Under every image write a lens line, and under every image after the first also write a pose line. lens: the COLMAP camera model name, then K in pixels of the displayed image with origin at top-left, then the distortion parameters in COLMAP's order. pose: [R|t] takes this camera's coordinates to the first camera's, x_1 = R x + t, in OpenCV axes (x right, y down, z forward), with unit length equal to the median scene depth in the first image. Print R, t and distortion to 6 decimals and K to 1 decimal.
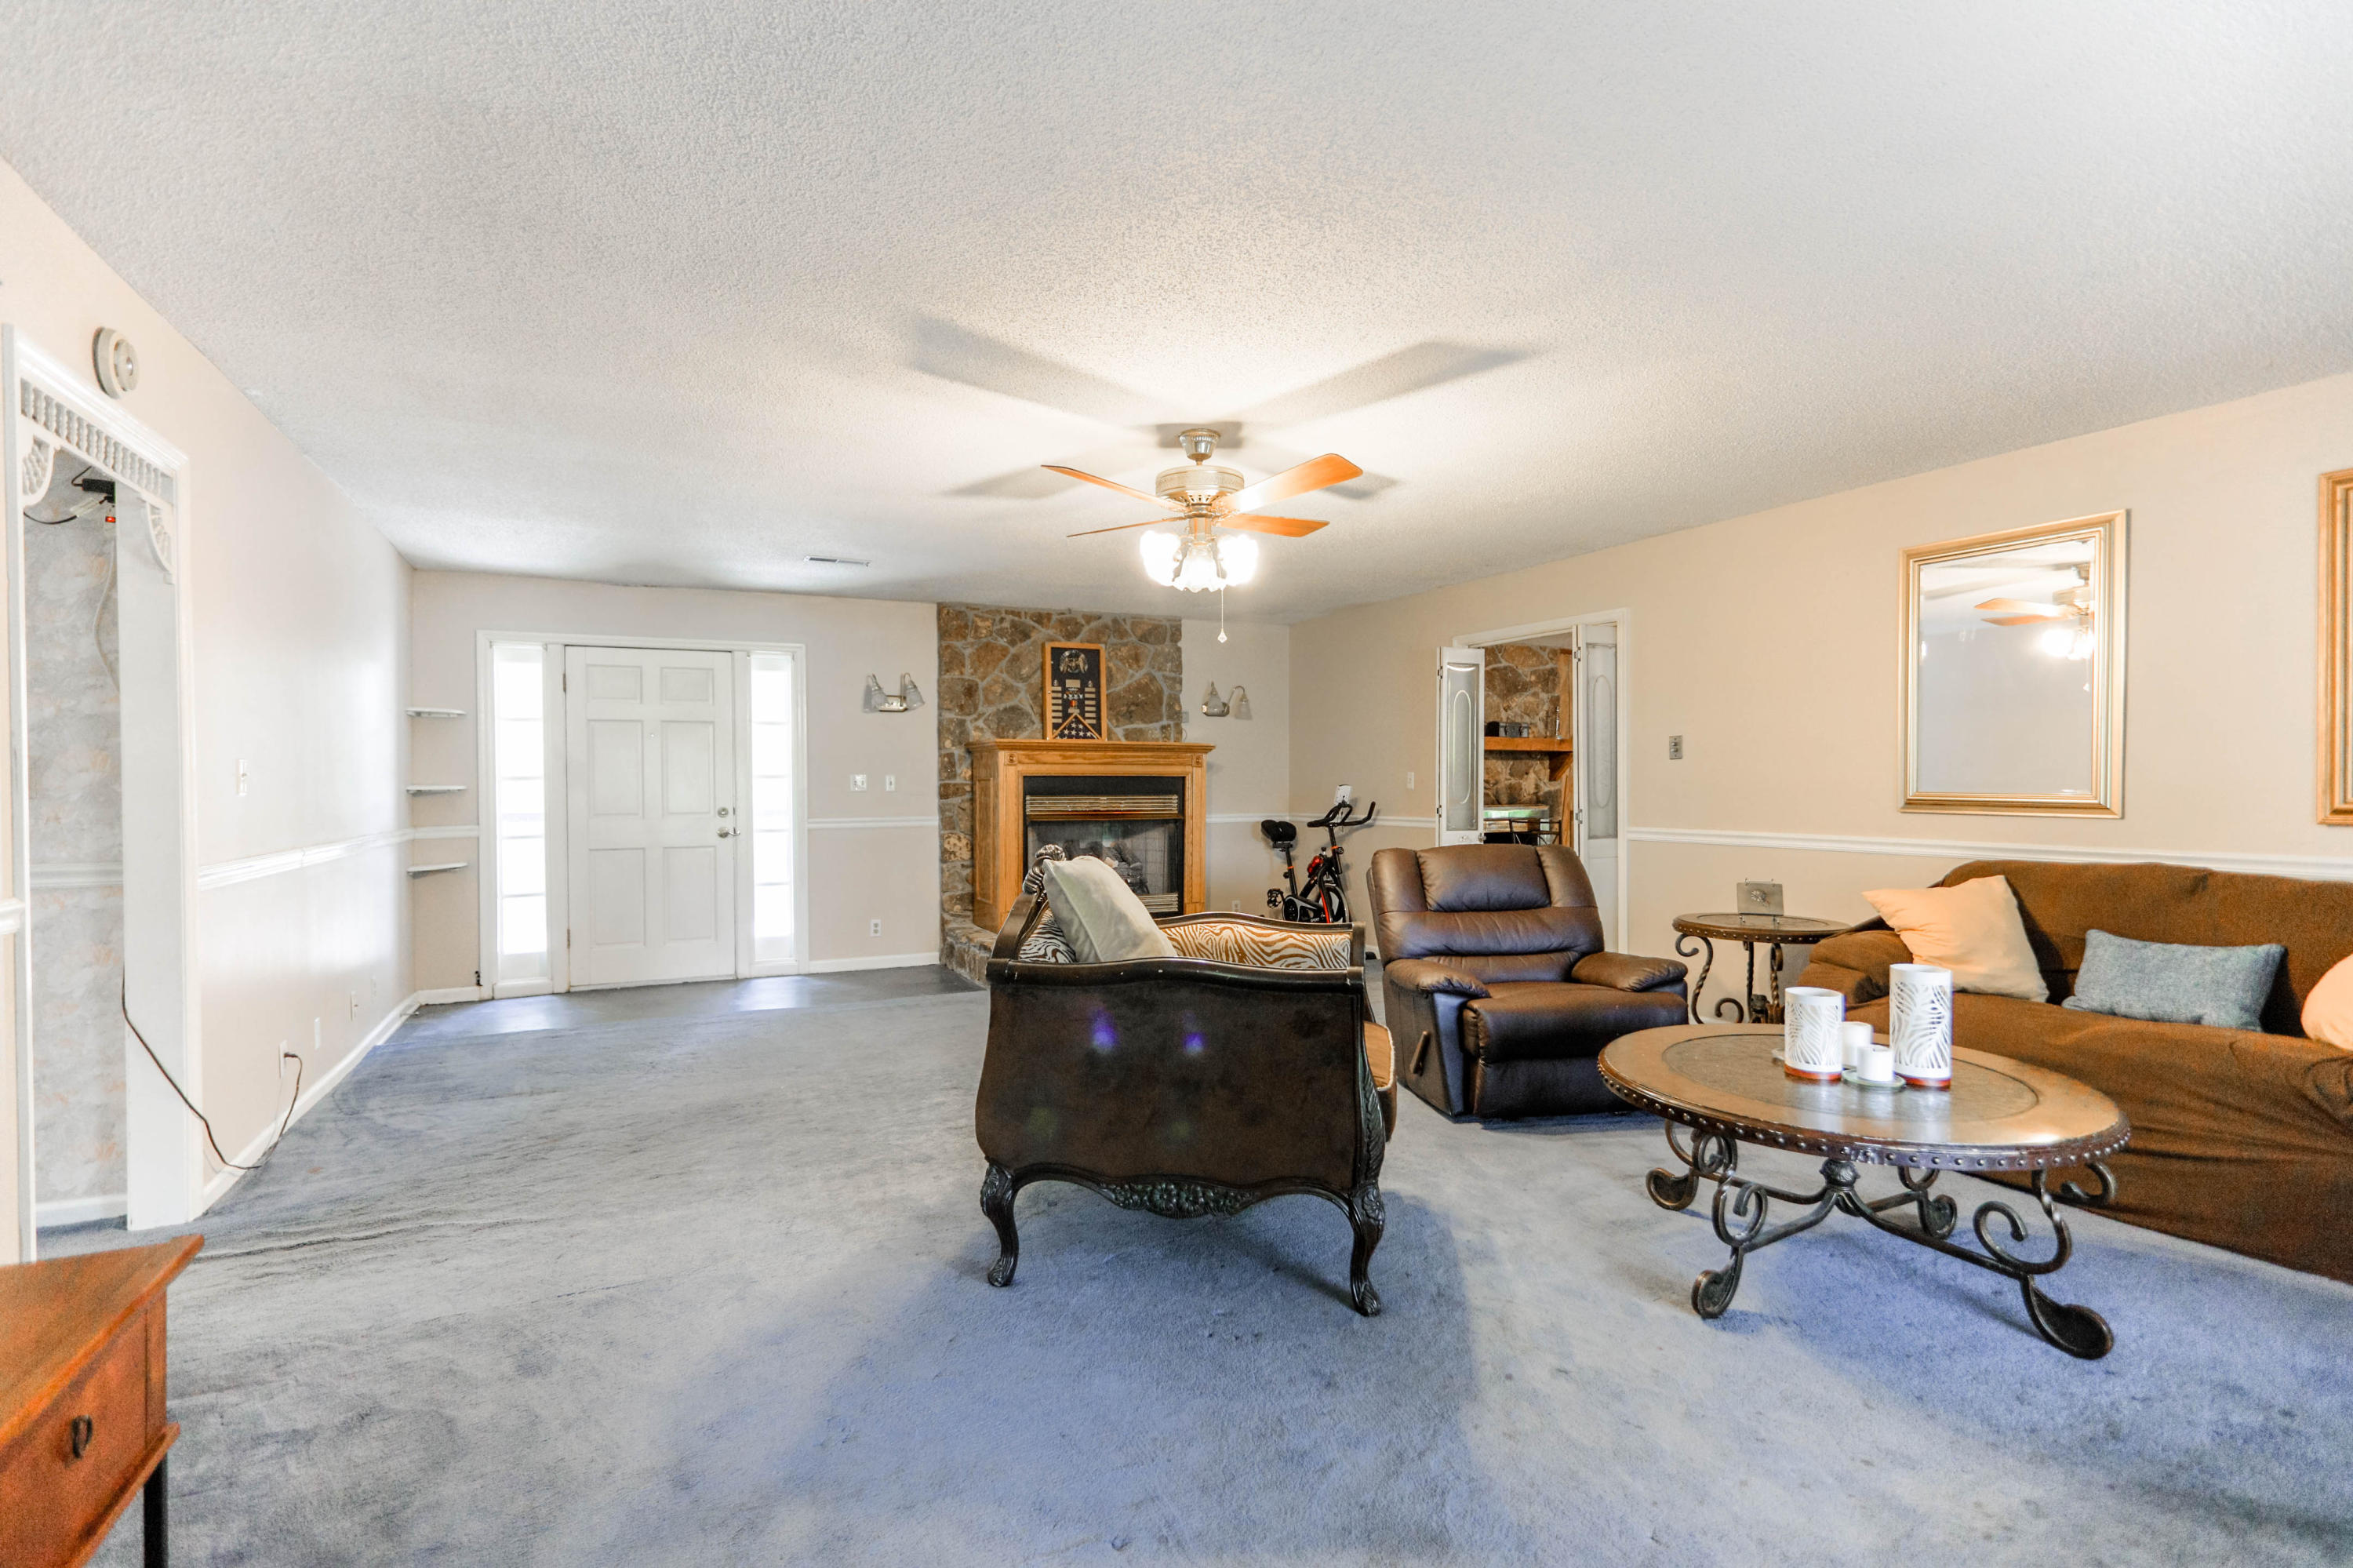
lens RADIAL K [[1118.8, 0, 1153.0], [0, 1118.8, 786.3], [0, 0, 1]] dist [0.001131, 0.000242]
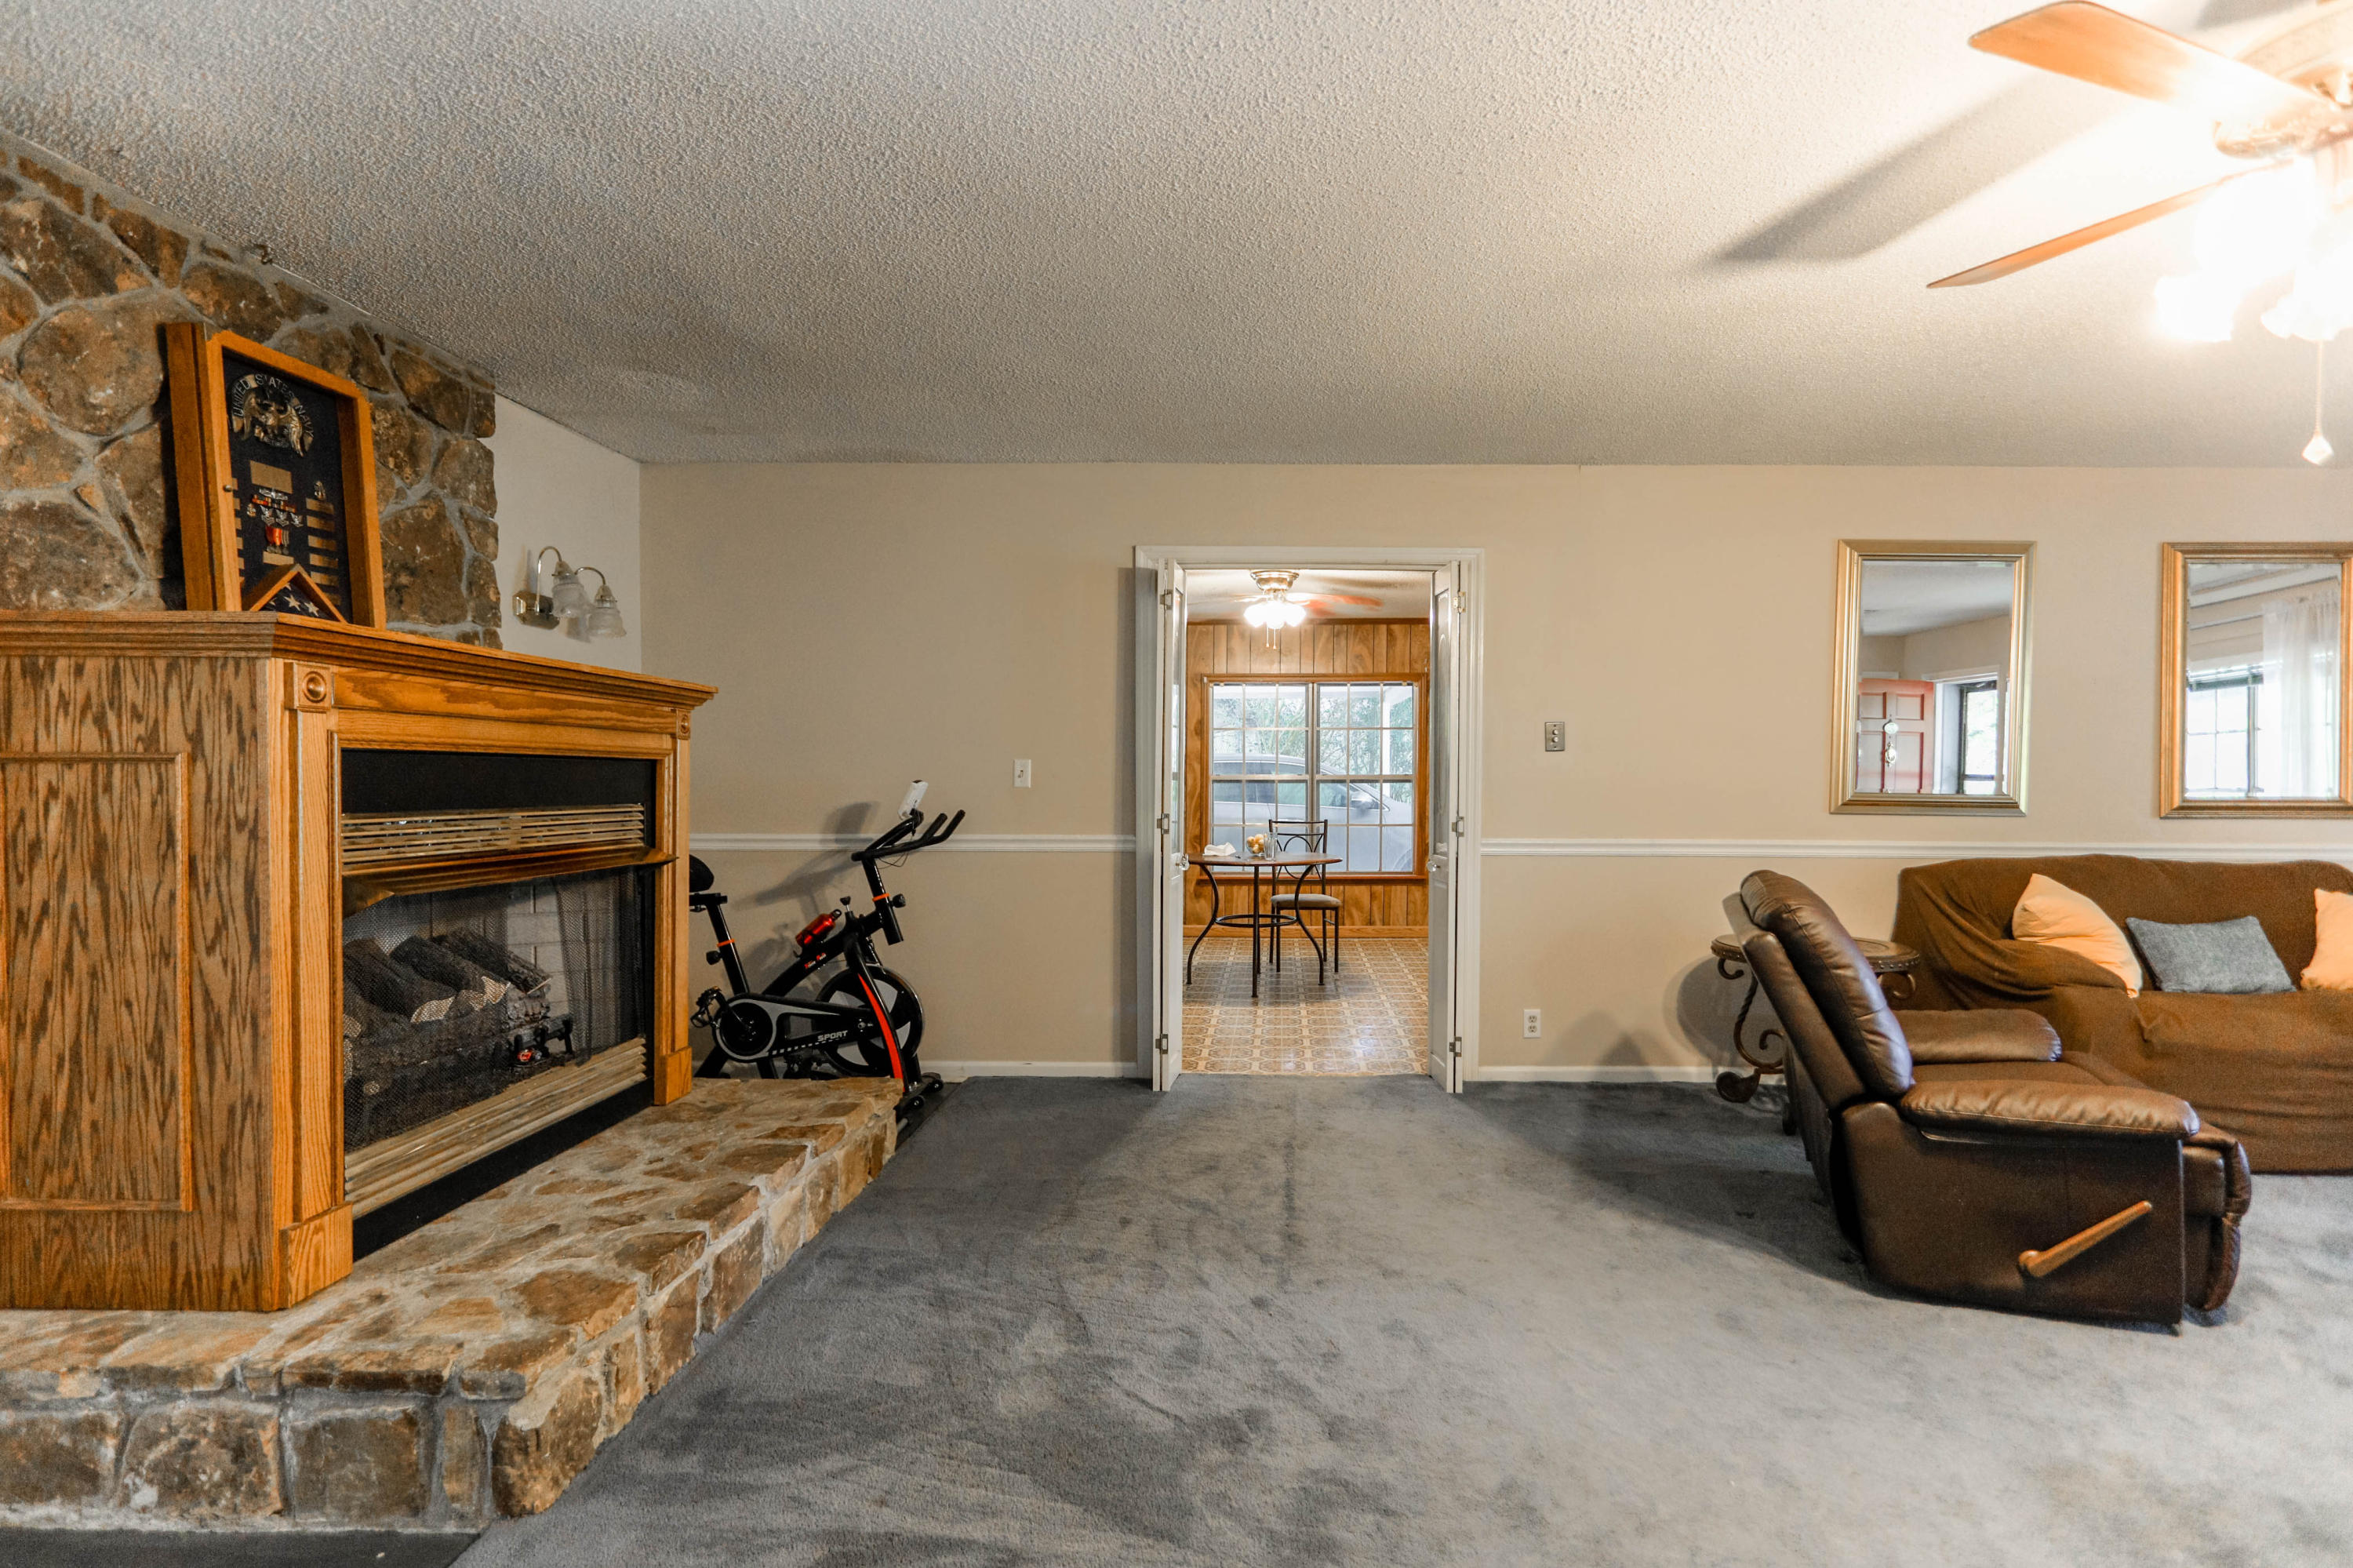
lens RADIAL K [[1164.0, 0, 1245.2], [0, 1164.0, 801.0], [0, 0, 1]] dist [0.004237, 0.000943]
pose [[0.435123, -0.013486, 0.900270, -0.269809], [-0.004488, 0.999843, 0.017147, -0.001706], [-0.900360, -0.011501, 0.434994, 0.599939]]
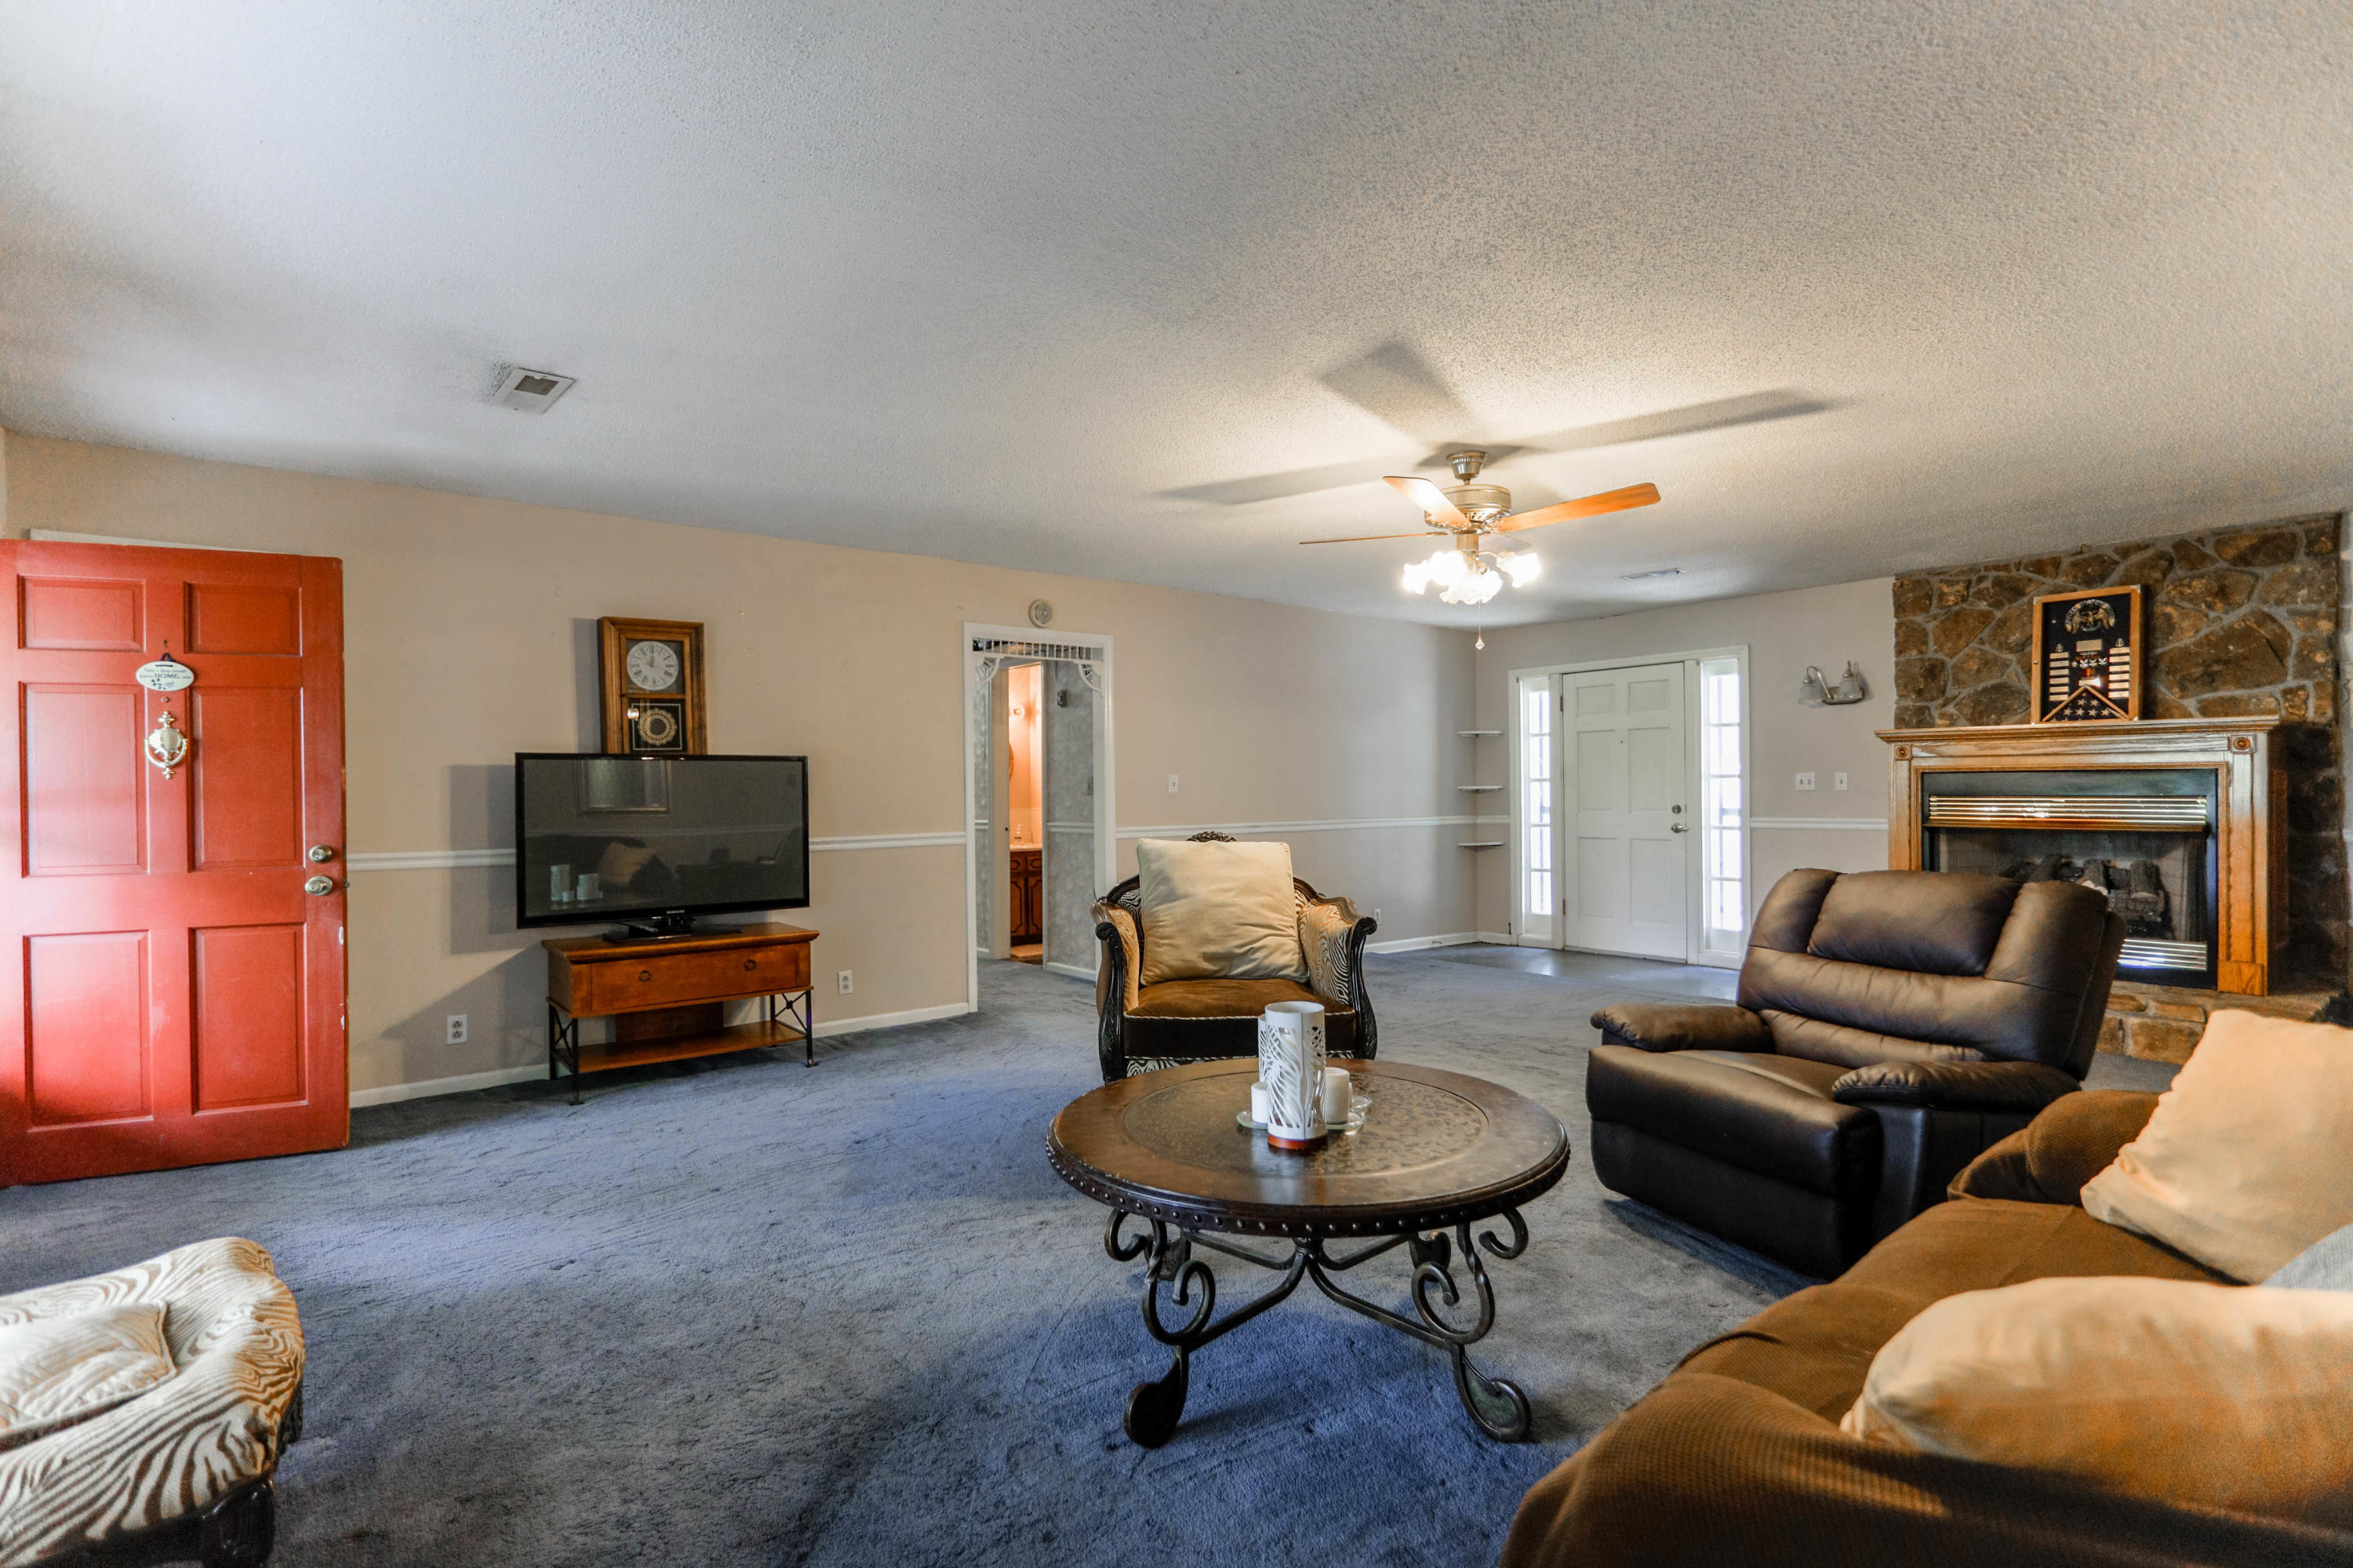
lens RADIAL K [[1089.4, 0, 1176.5], [0, 1089.4, 791.8], [0, 0, 1]] dist [-0.000301, -0.000306]
pose [[0.245125, 0.002420, -0.969489, 0.494343], [0.005793, 0.999975, 0.003961, -0.001200], [0.969474, -0.006587, 0.245105, 0.243923]]
